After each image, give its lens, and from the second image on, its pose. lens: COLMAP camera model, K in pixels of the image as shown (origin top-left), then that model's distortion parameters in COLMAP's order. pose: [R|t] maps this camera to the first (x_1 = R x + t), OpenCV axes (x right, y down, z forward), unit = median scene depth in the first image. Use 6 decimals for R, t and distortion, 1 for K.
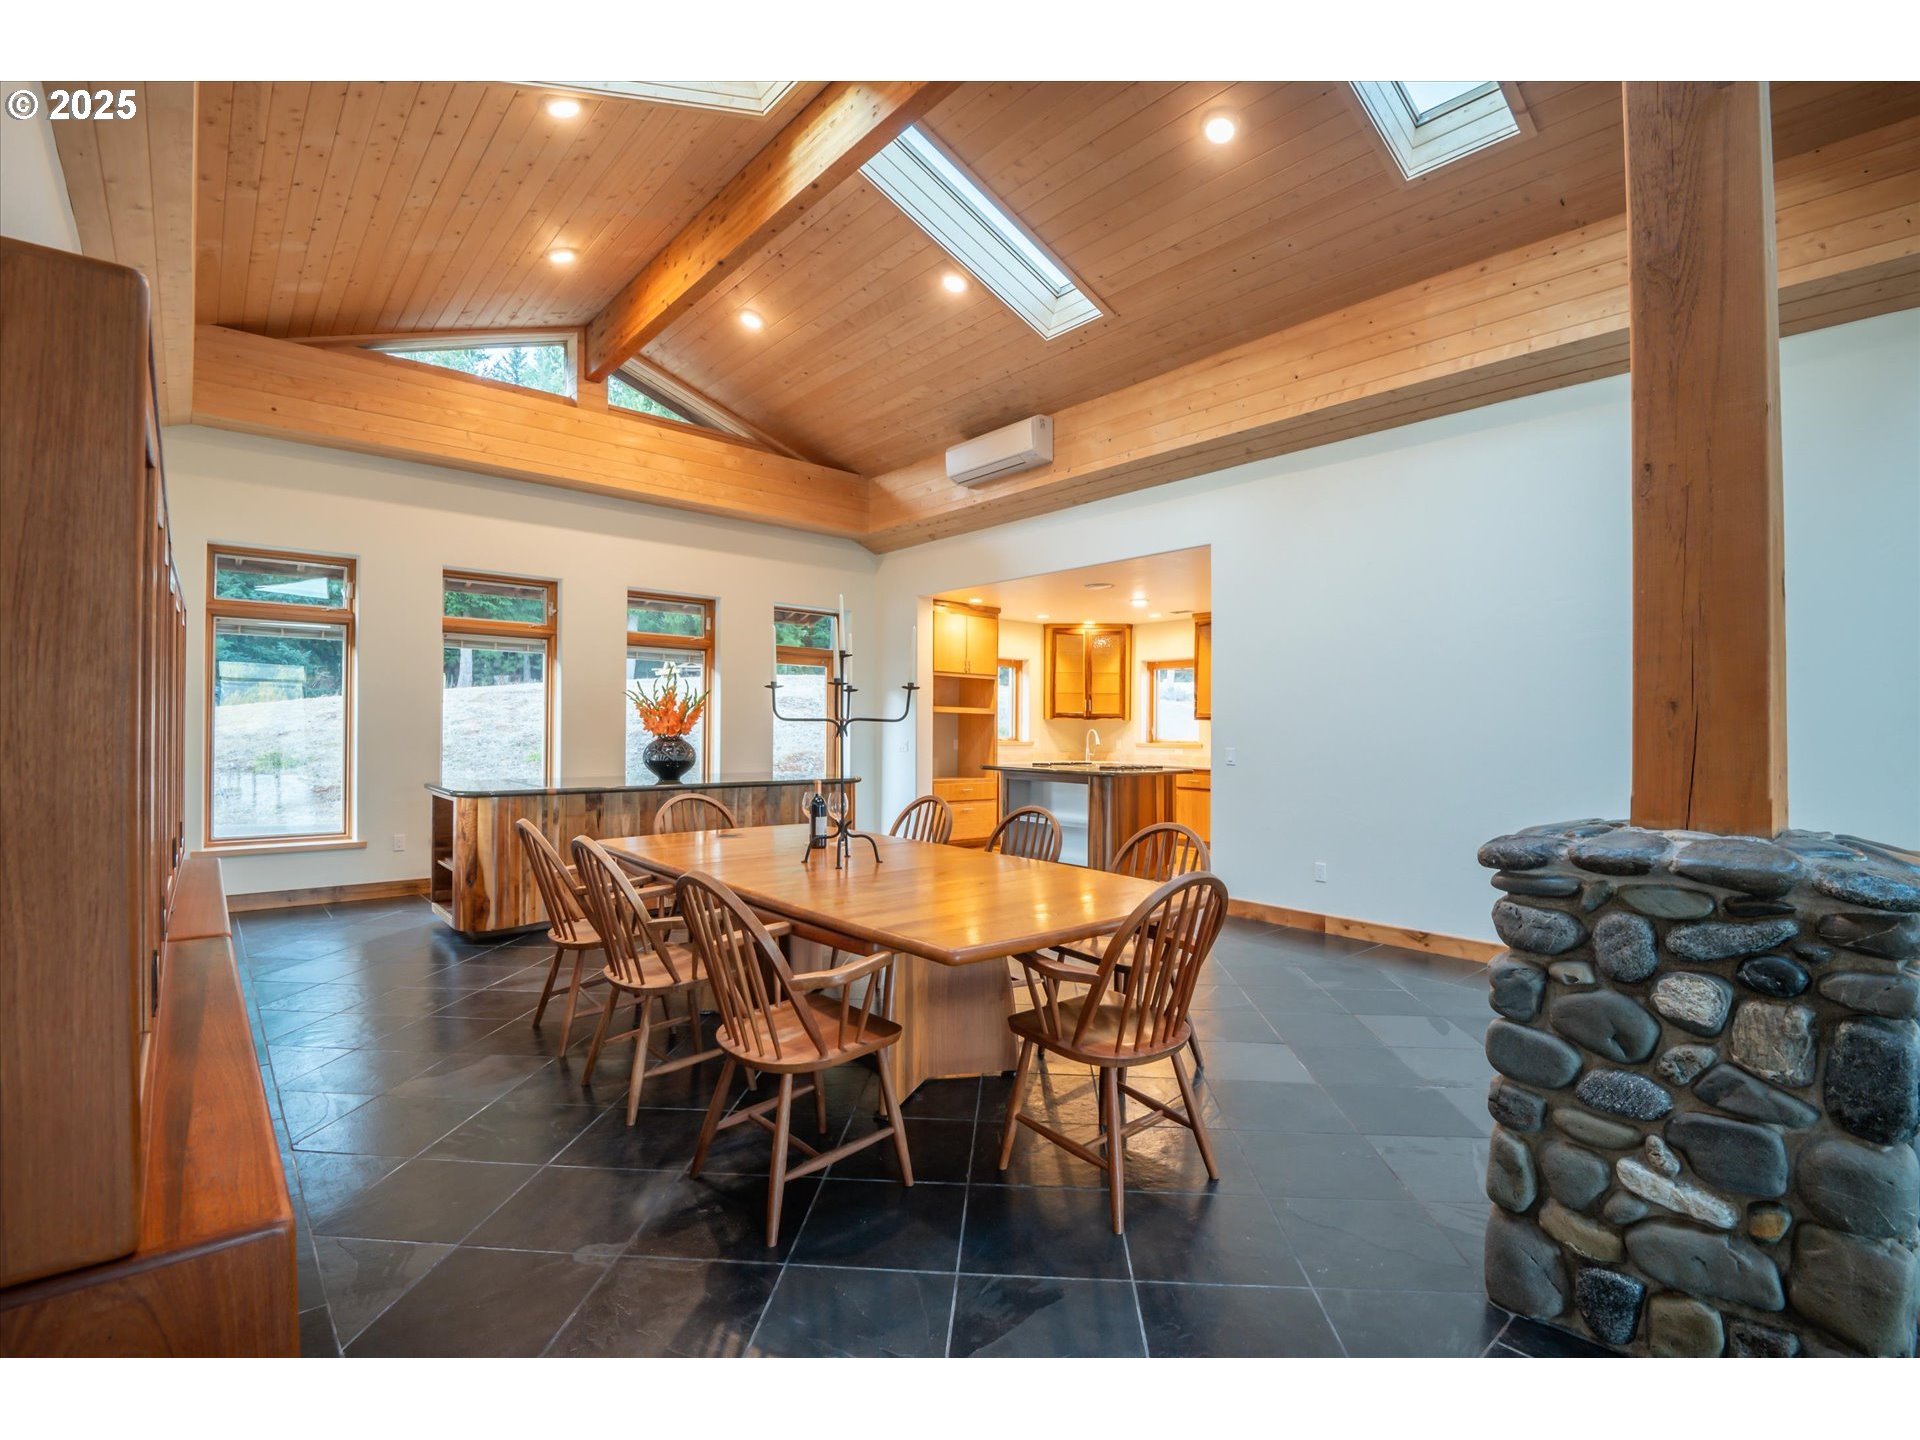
lens RADIAL K [[899.4, 0, 957.9], [0, 899.4, 725.7], [0, 0, 1]] dist [0.034403, -0.000070]
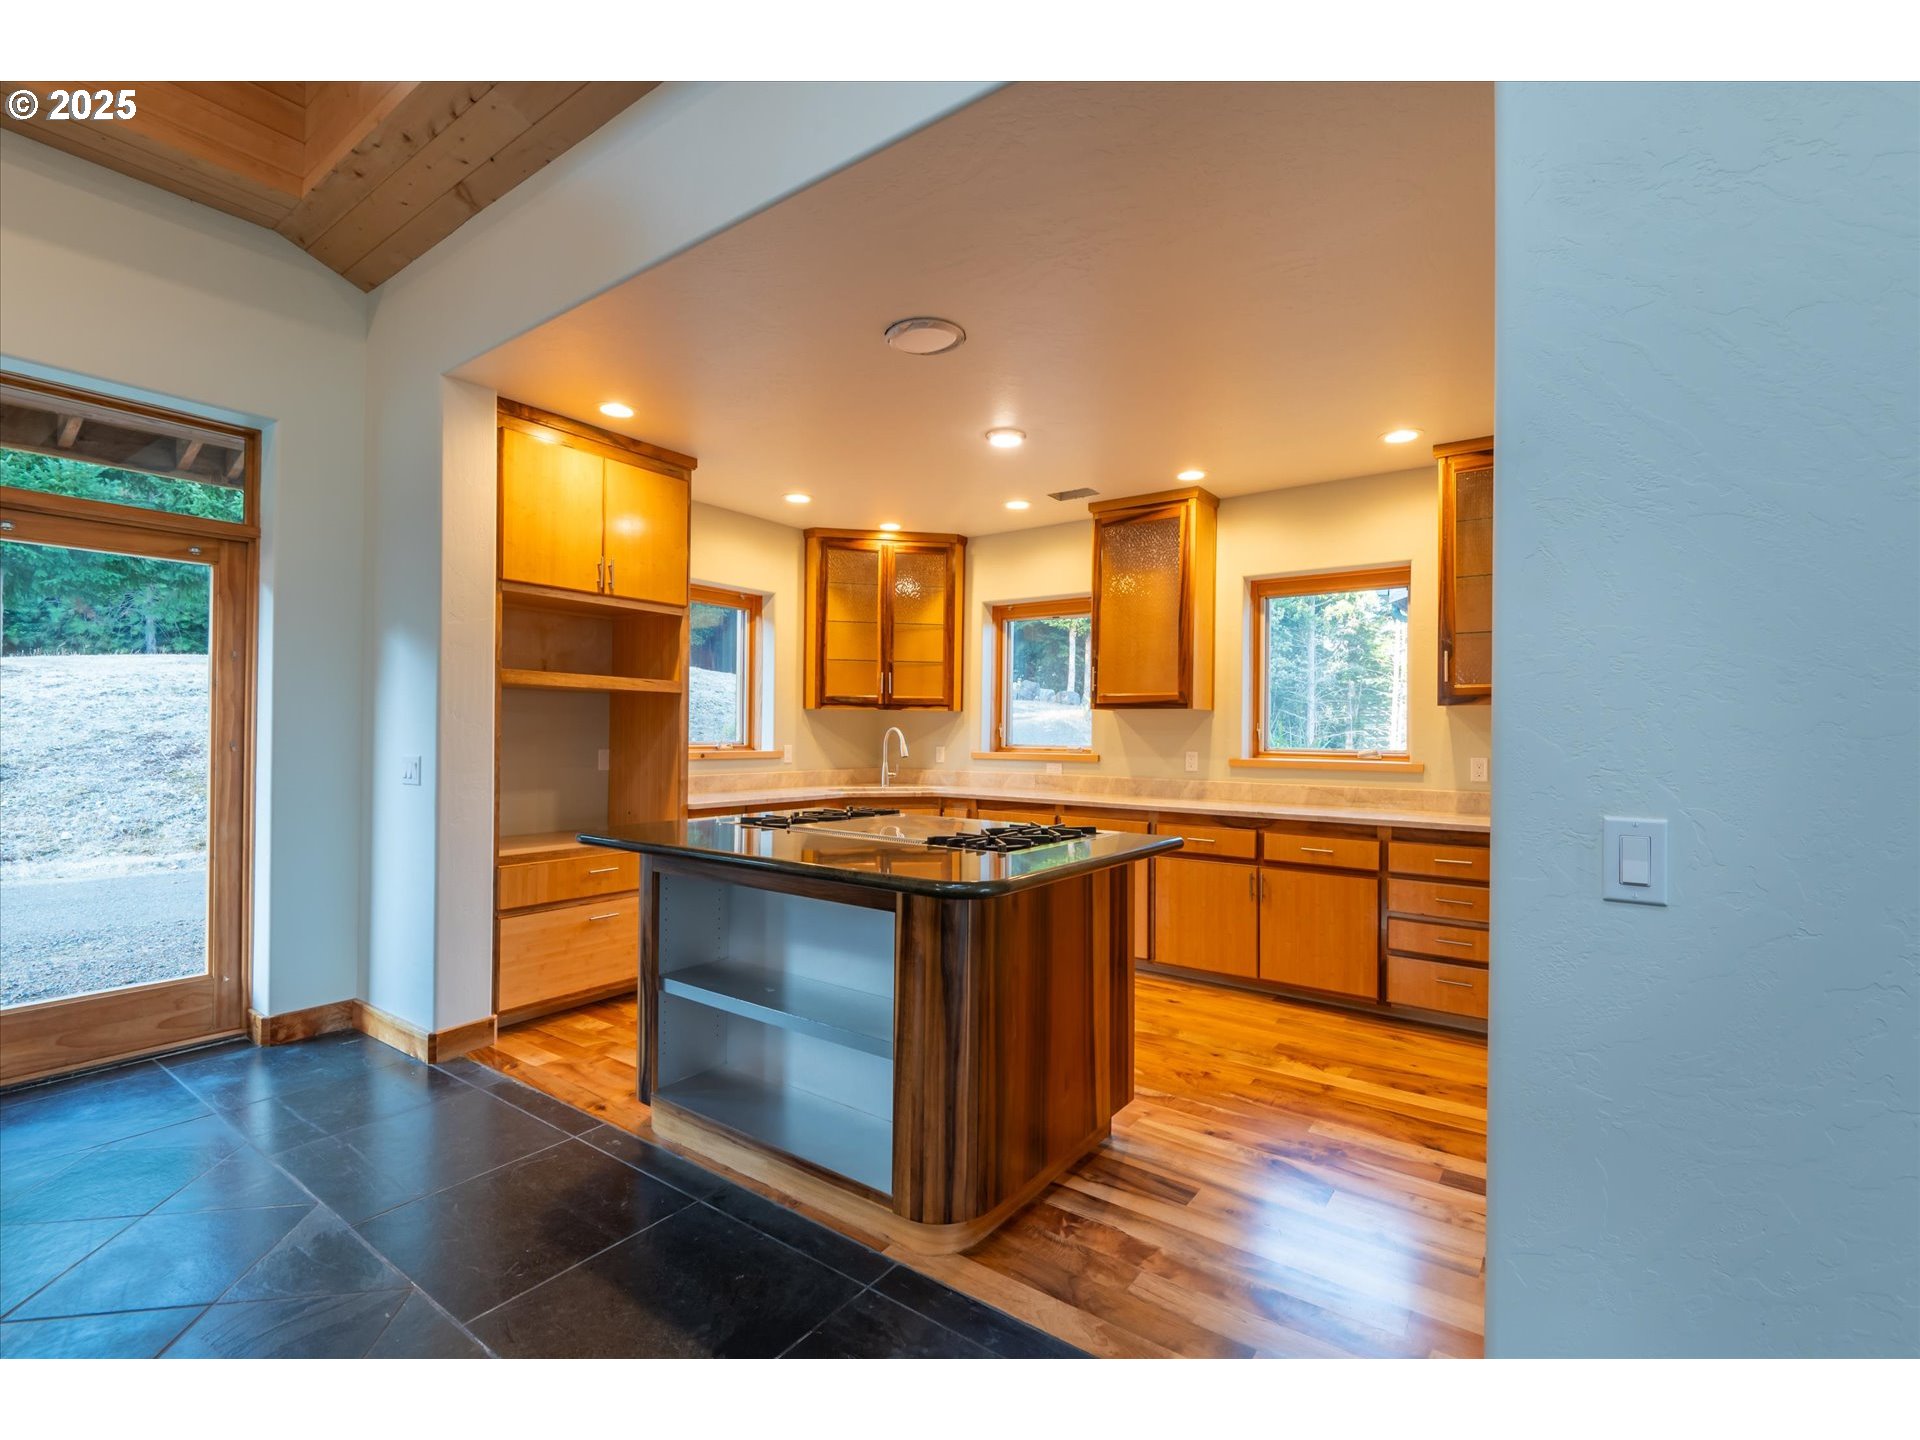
lens RADIAL K [[899.4, 0, 957.9], [0, 899.4, 725.7], [0, 0, 1]] dist [0.034403, -0.000070]
pose [[0.973129, 0.004058, 0.230225, 0.062518], [-0.006391, 0.999935, 0.009393, -0.002354], [-0.230172, -0.010612, 0.973092, 0.467289]]
